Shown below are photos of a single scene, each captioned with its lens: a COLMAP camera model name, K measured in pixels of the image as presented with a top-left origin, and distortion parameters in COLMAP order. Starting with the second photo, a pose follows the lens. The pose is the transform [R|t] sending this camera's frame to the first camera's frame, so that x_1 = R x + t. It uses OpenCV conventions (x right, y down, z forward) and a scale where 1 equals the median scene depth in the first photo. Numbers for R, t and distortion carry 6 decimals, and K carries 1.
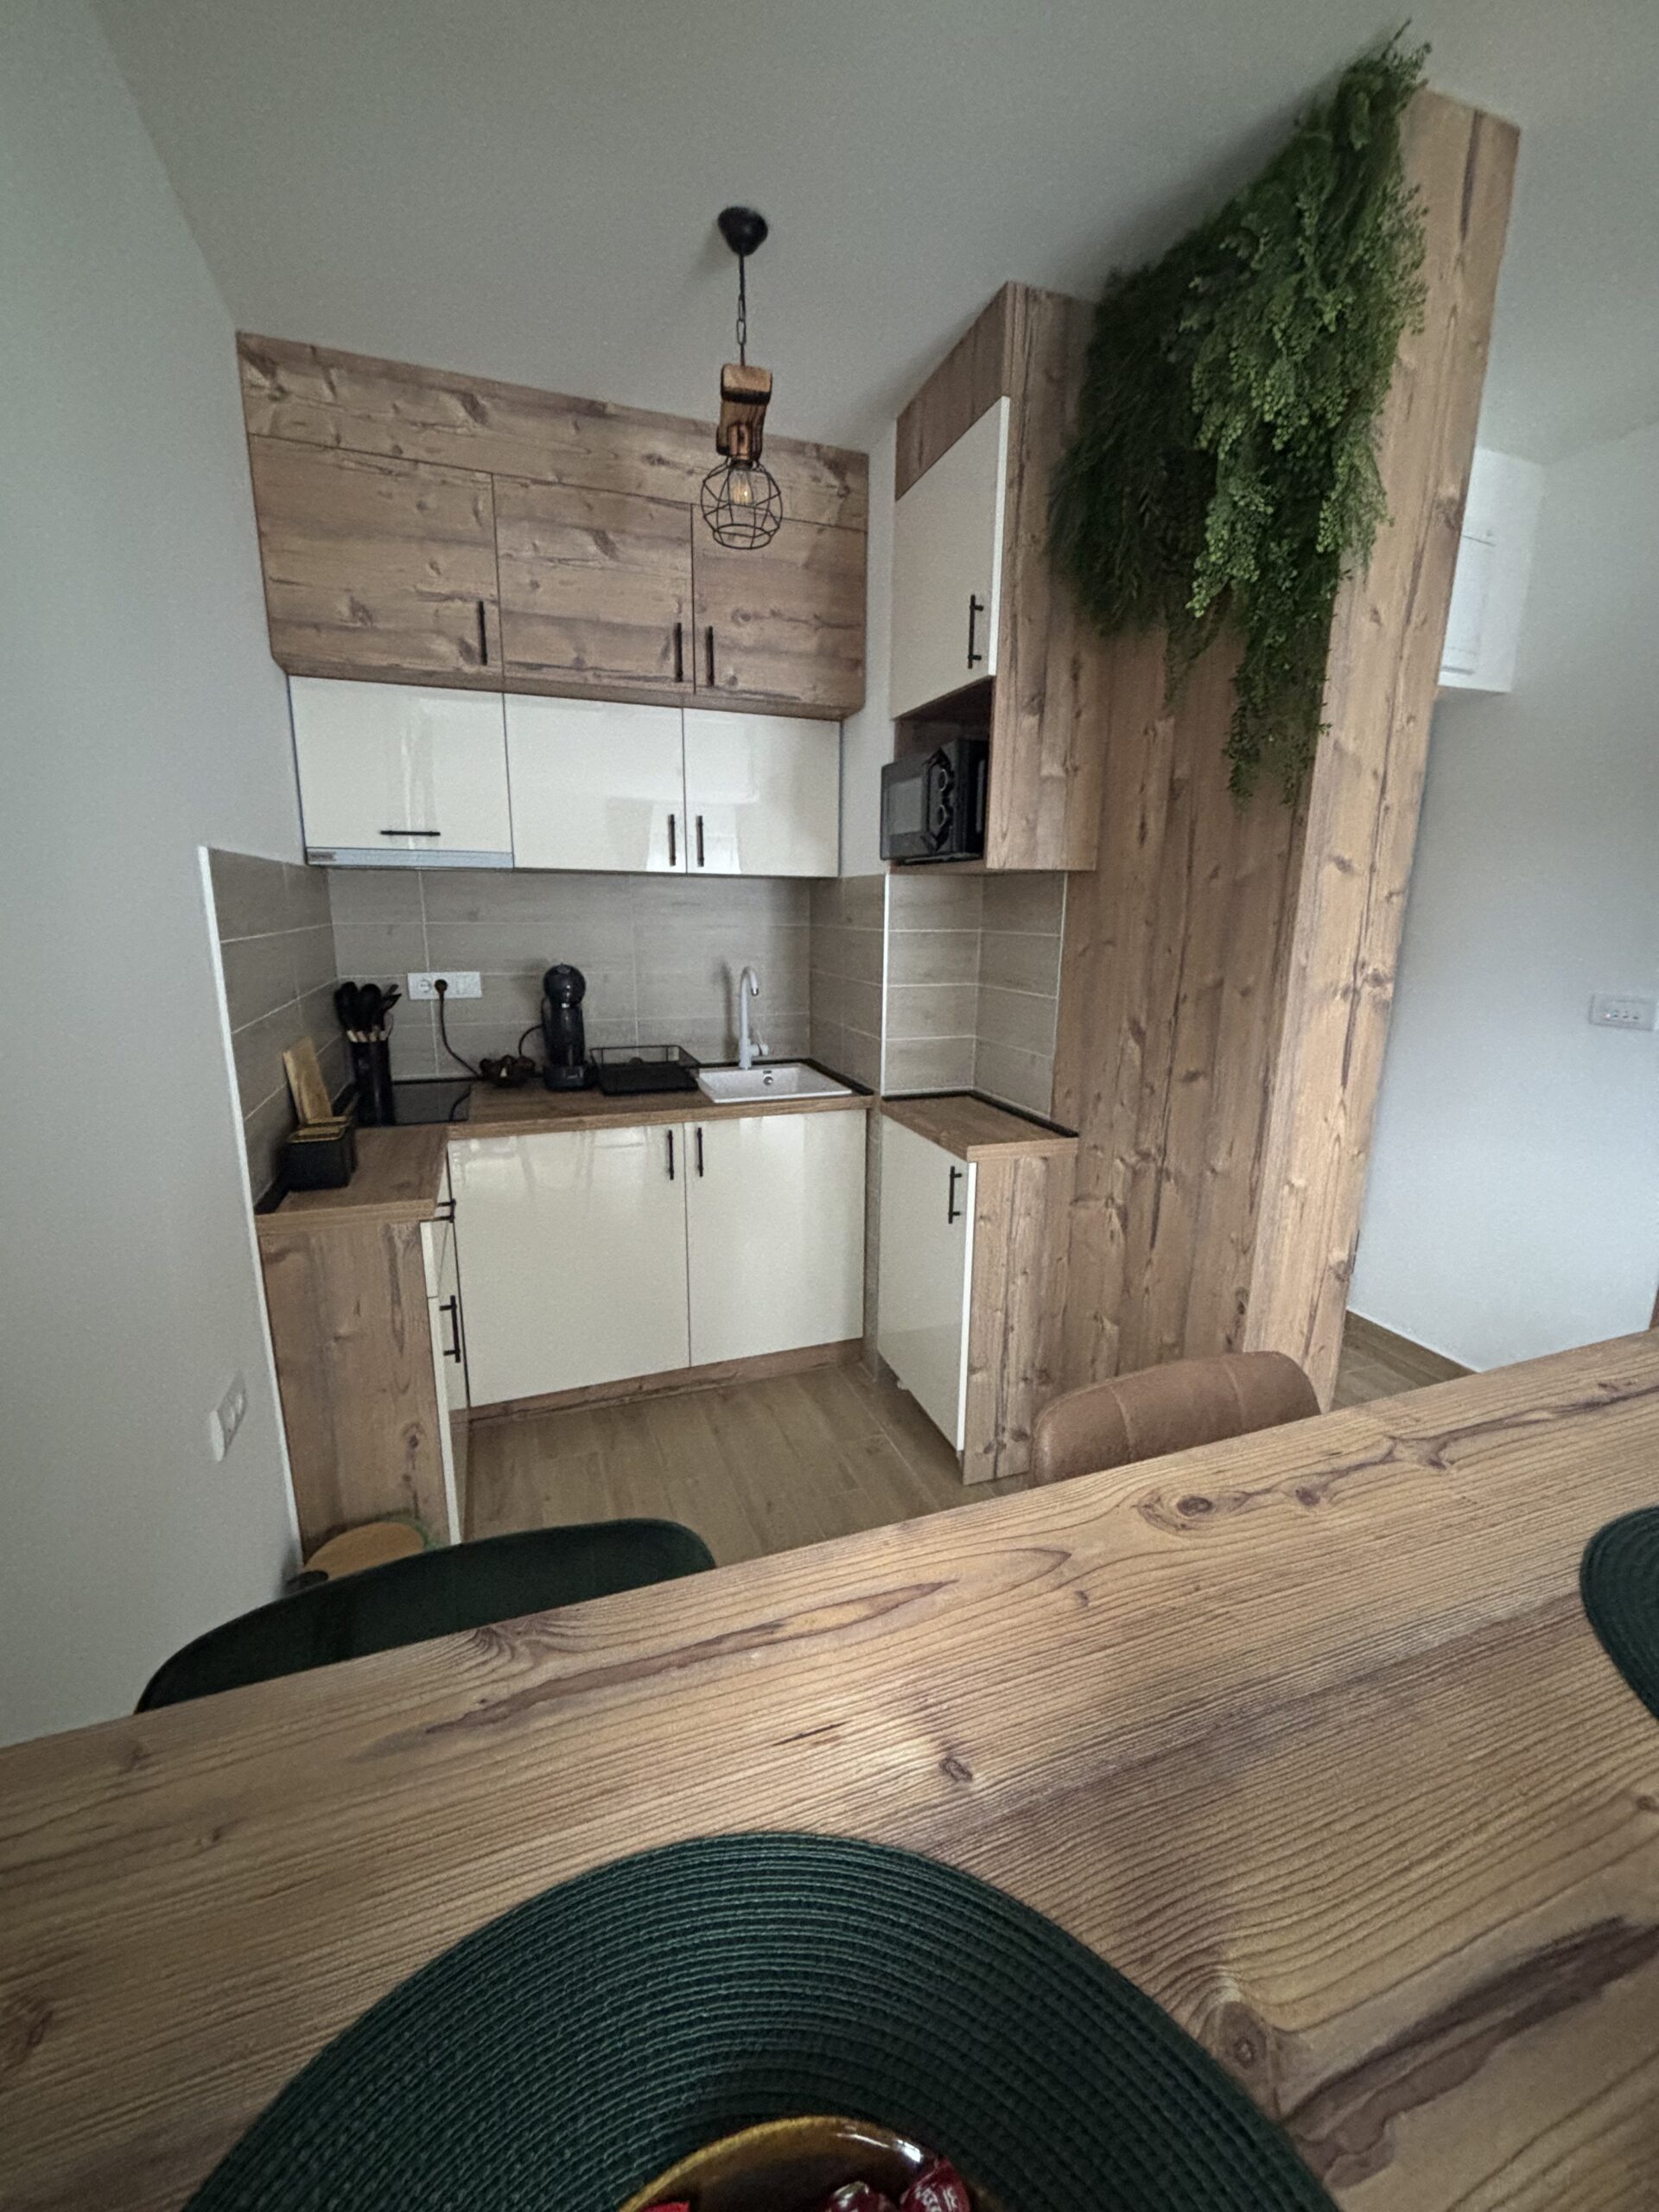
lens RADIAL K [[896.9, 0, 827.0], [0, 896.9, 1101.4], [0, 0, 1]] dist [0.002793, 0.000169]
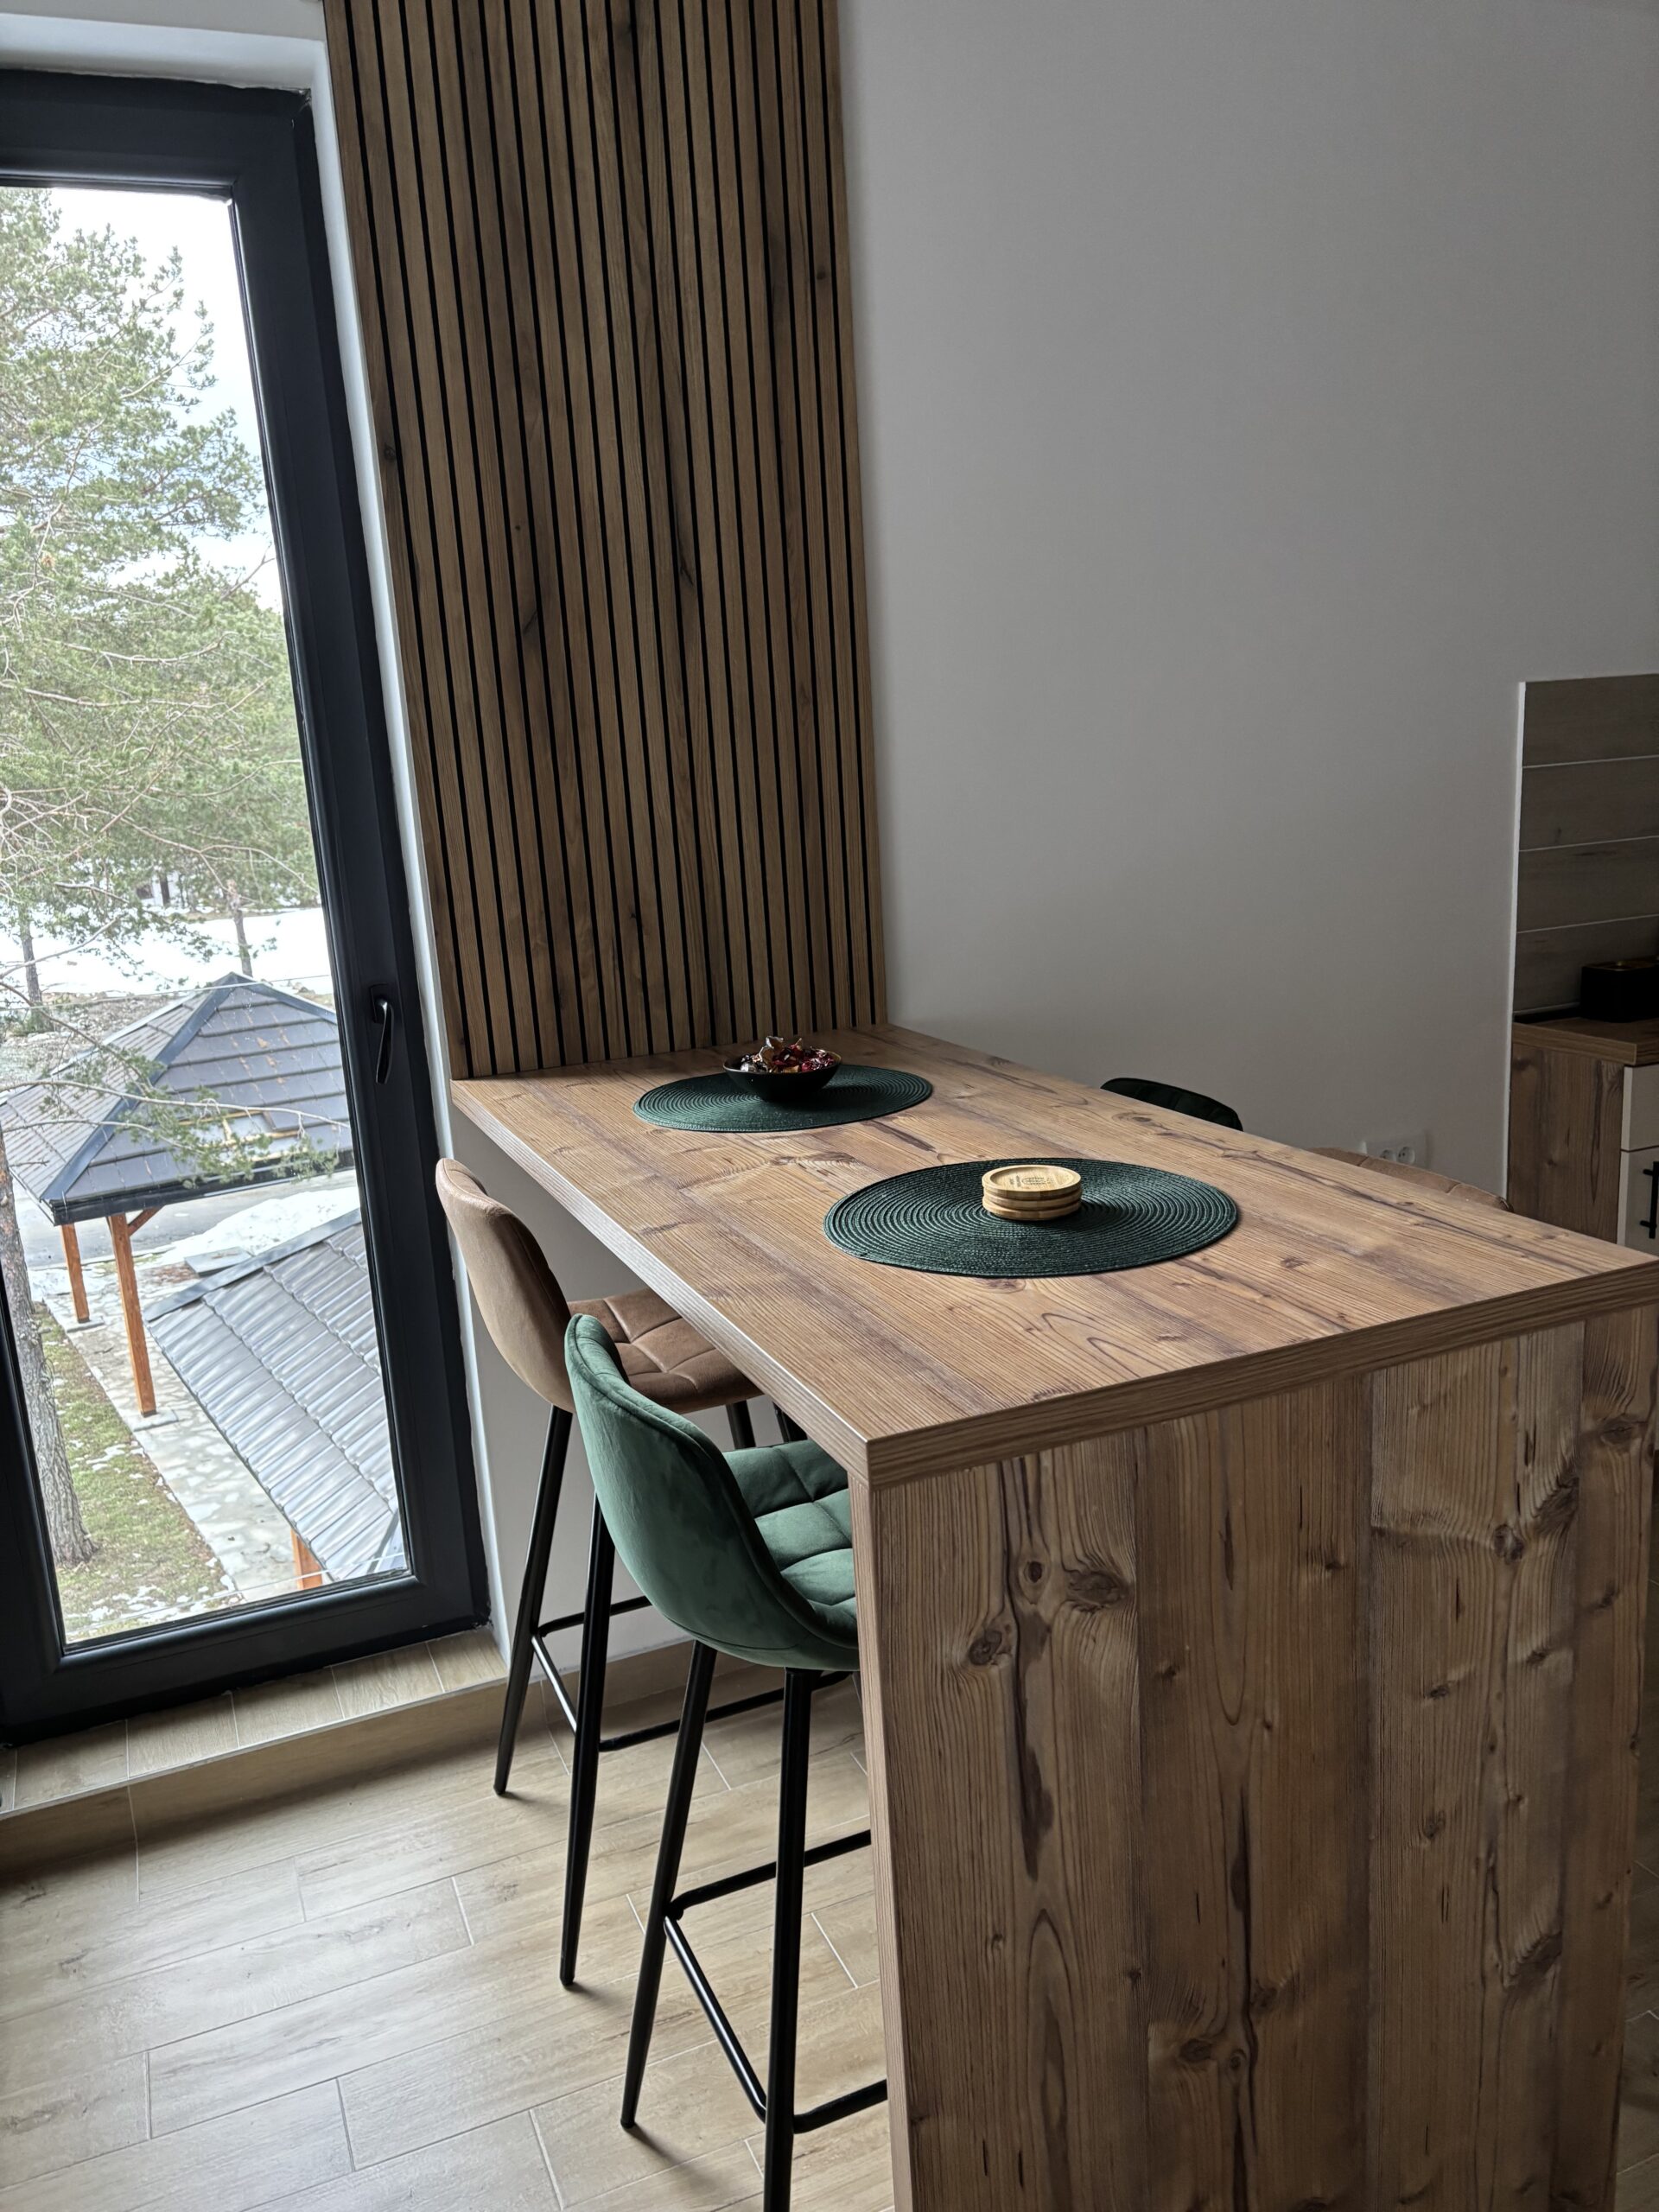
lens RADIAL K [[1675.8, 0, 828.5], [0, 1675.8, 1107.4], [0, 0, 1]] dist [-0.001553, -0.000443]
pose [[0.048987, 0.211414, -0.976168, 2.898632], [-0.155253, 0.967074, 0.201653, -0.111627], [0.986659, 0.141674, 0.080197, 0.103485]]
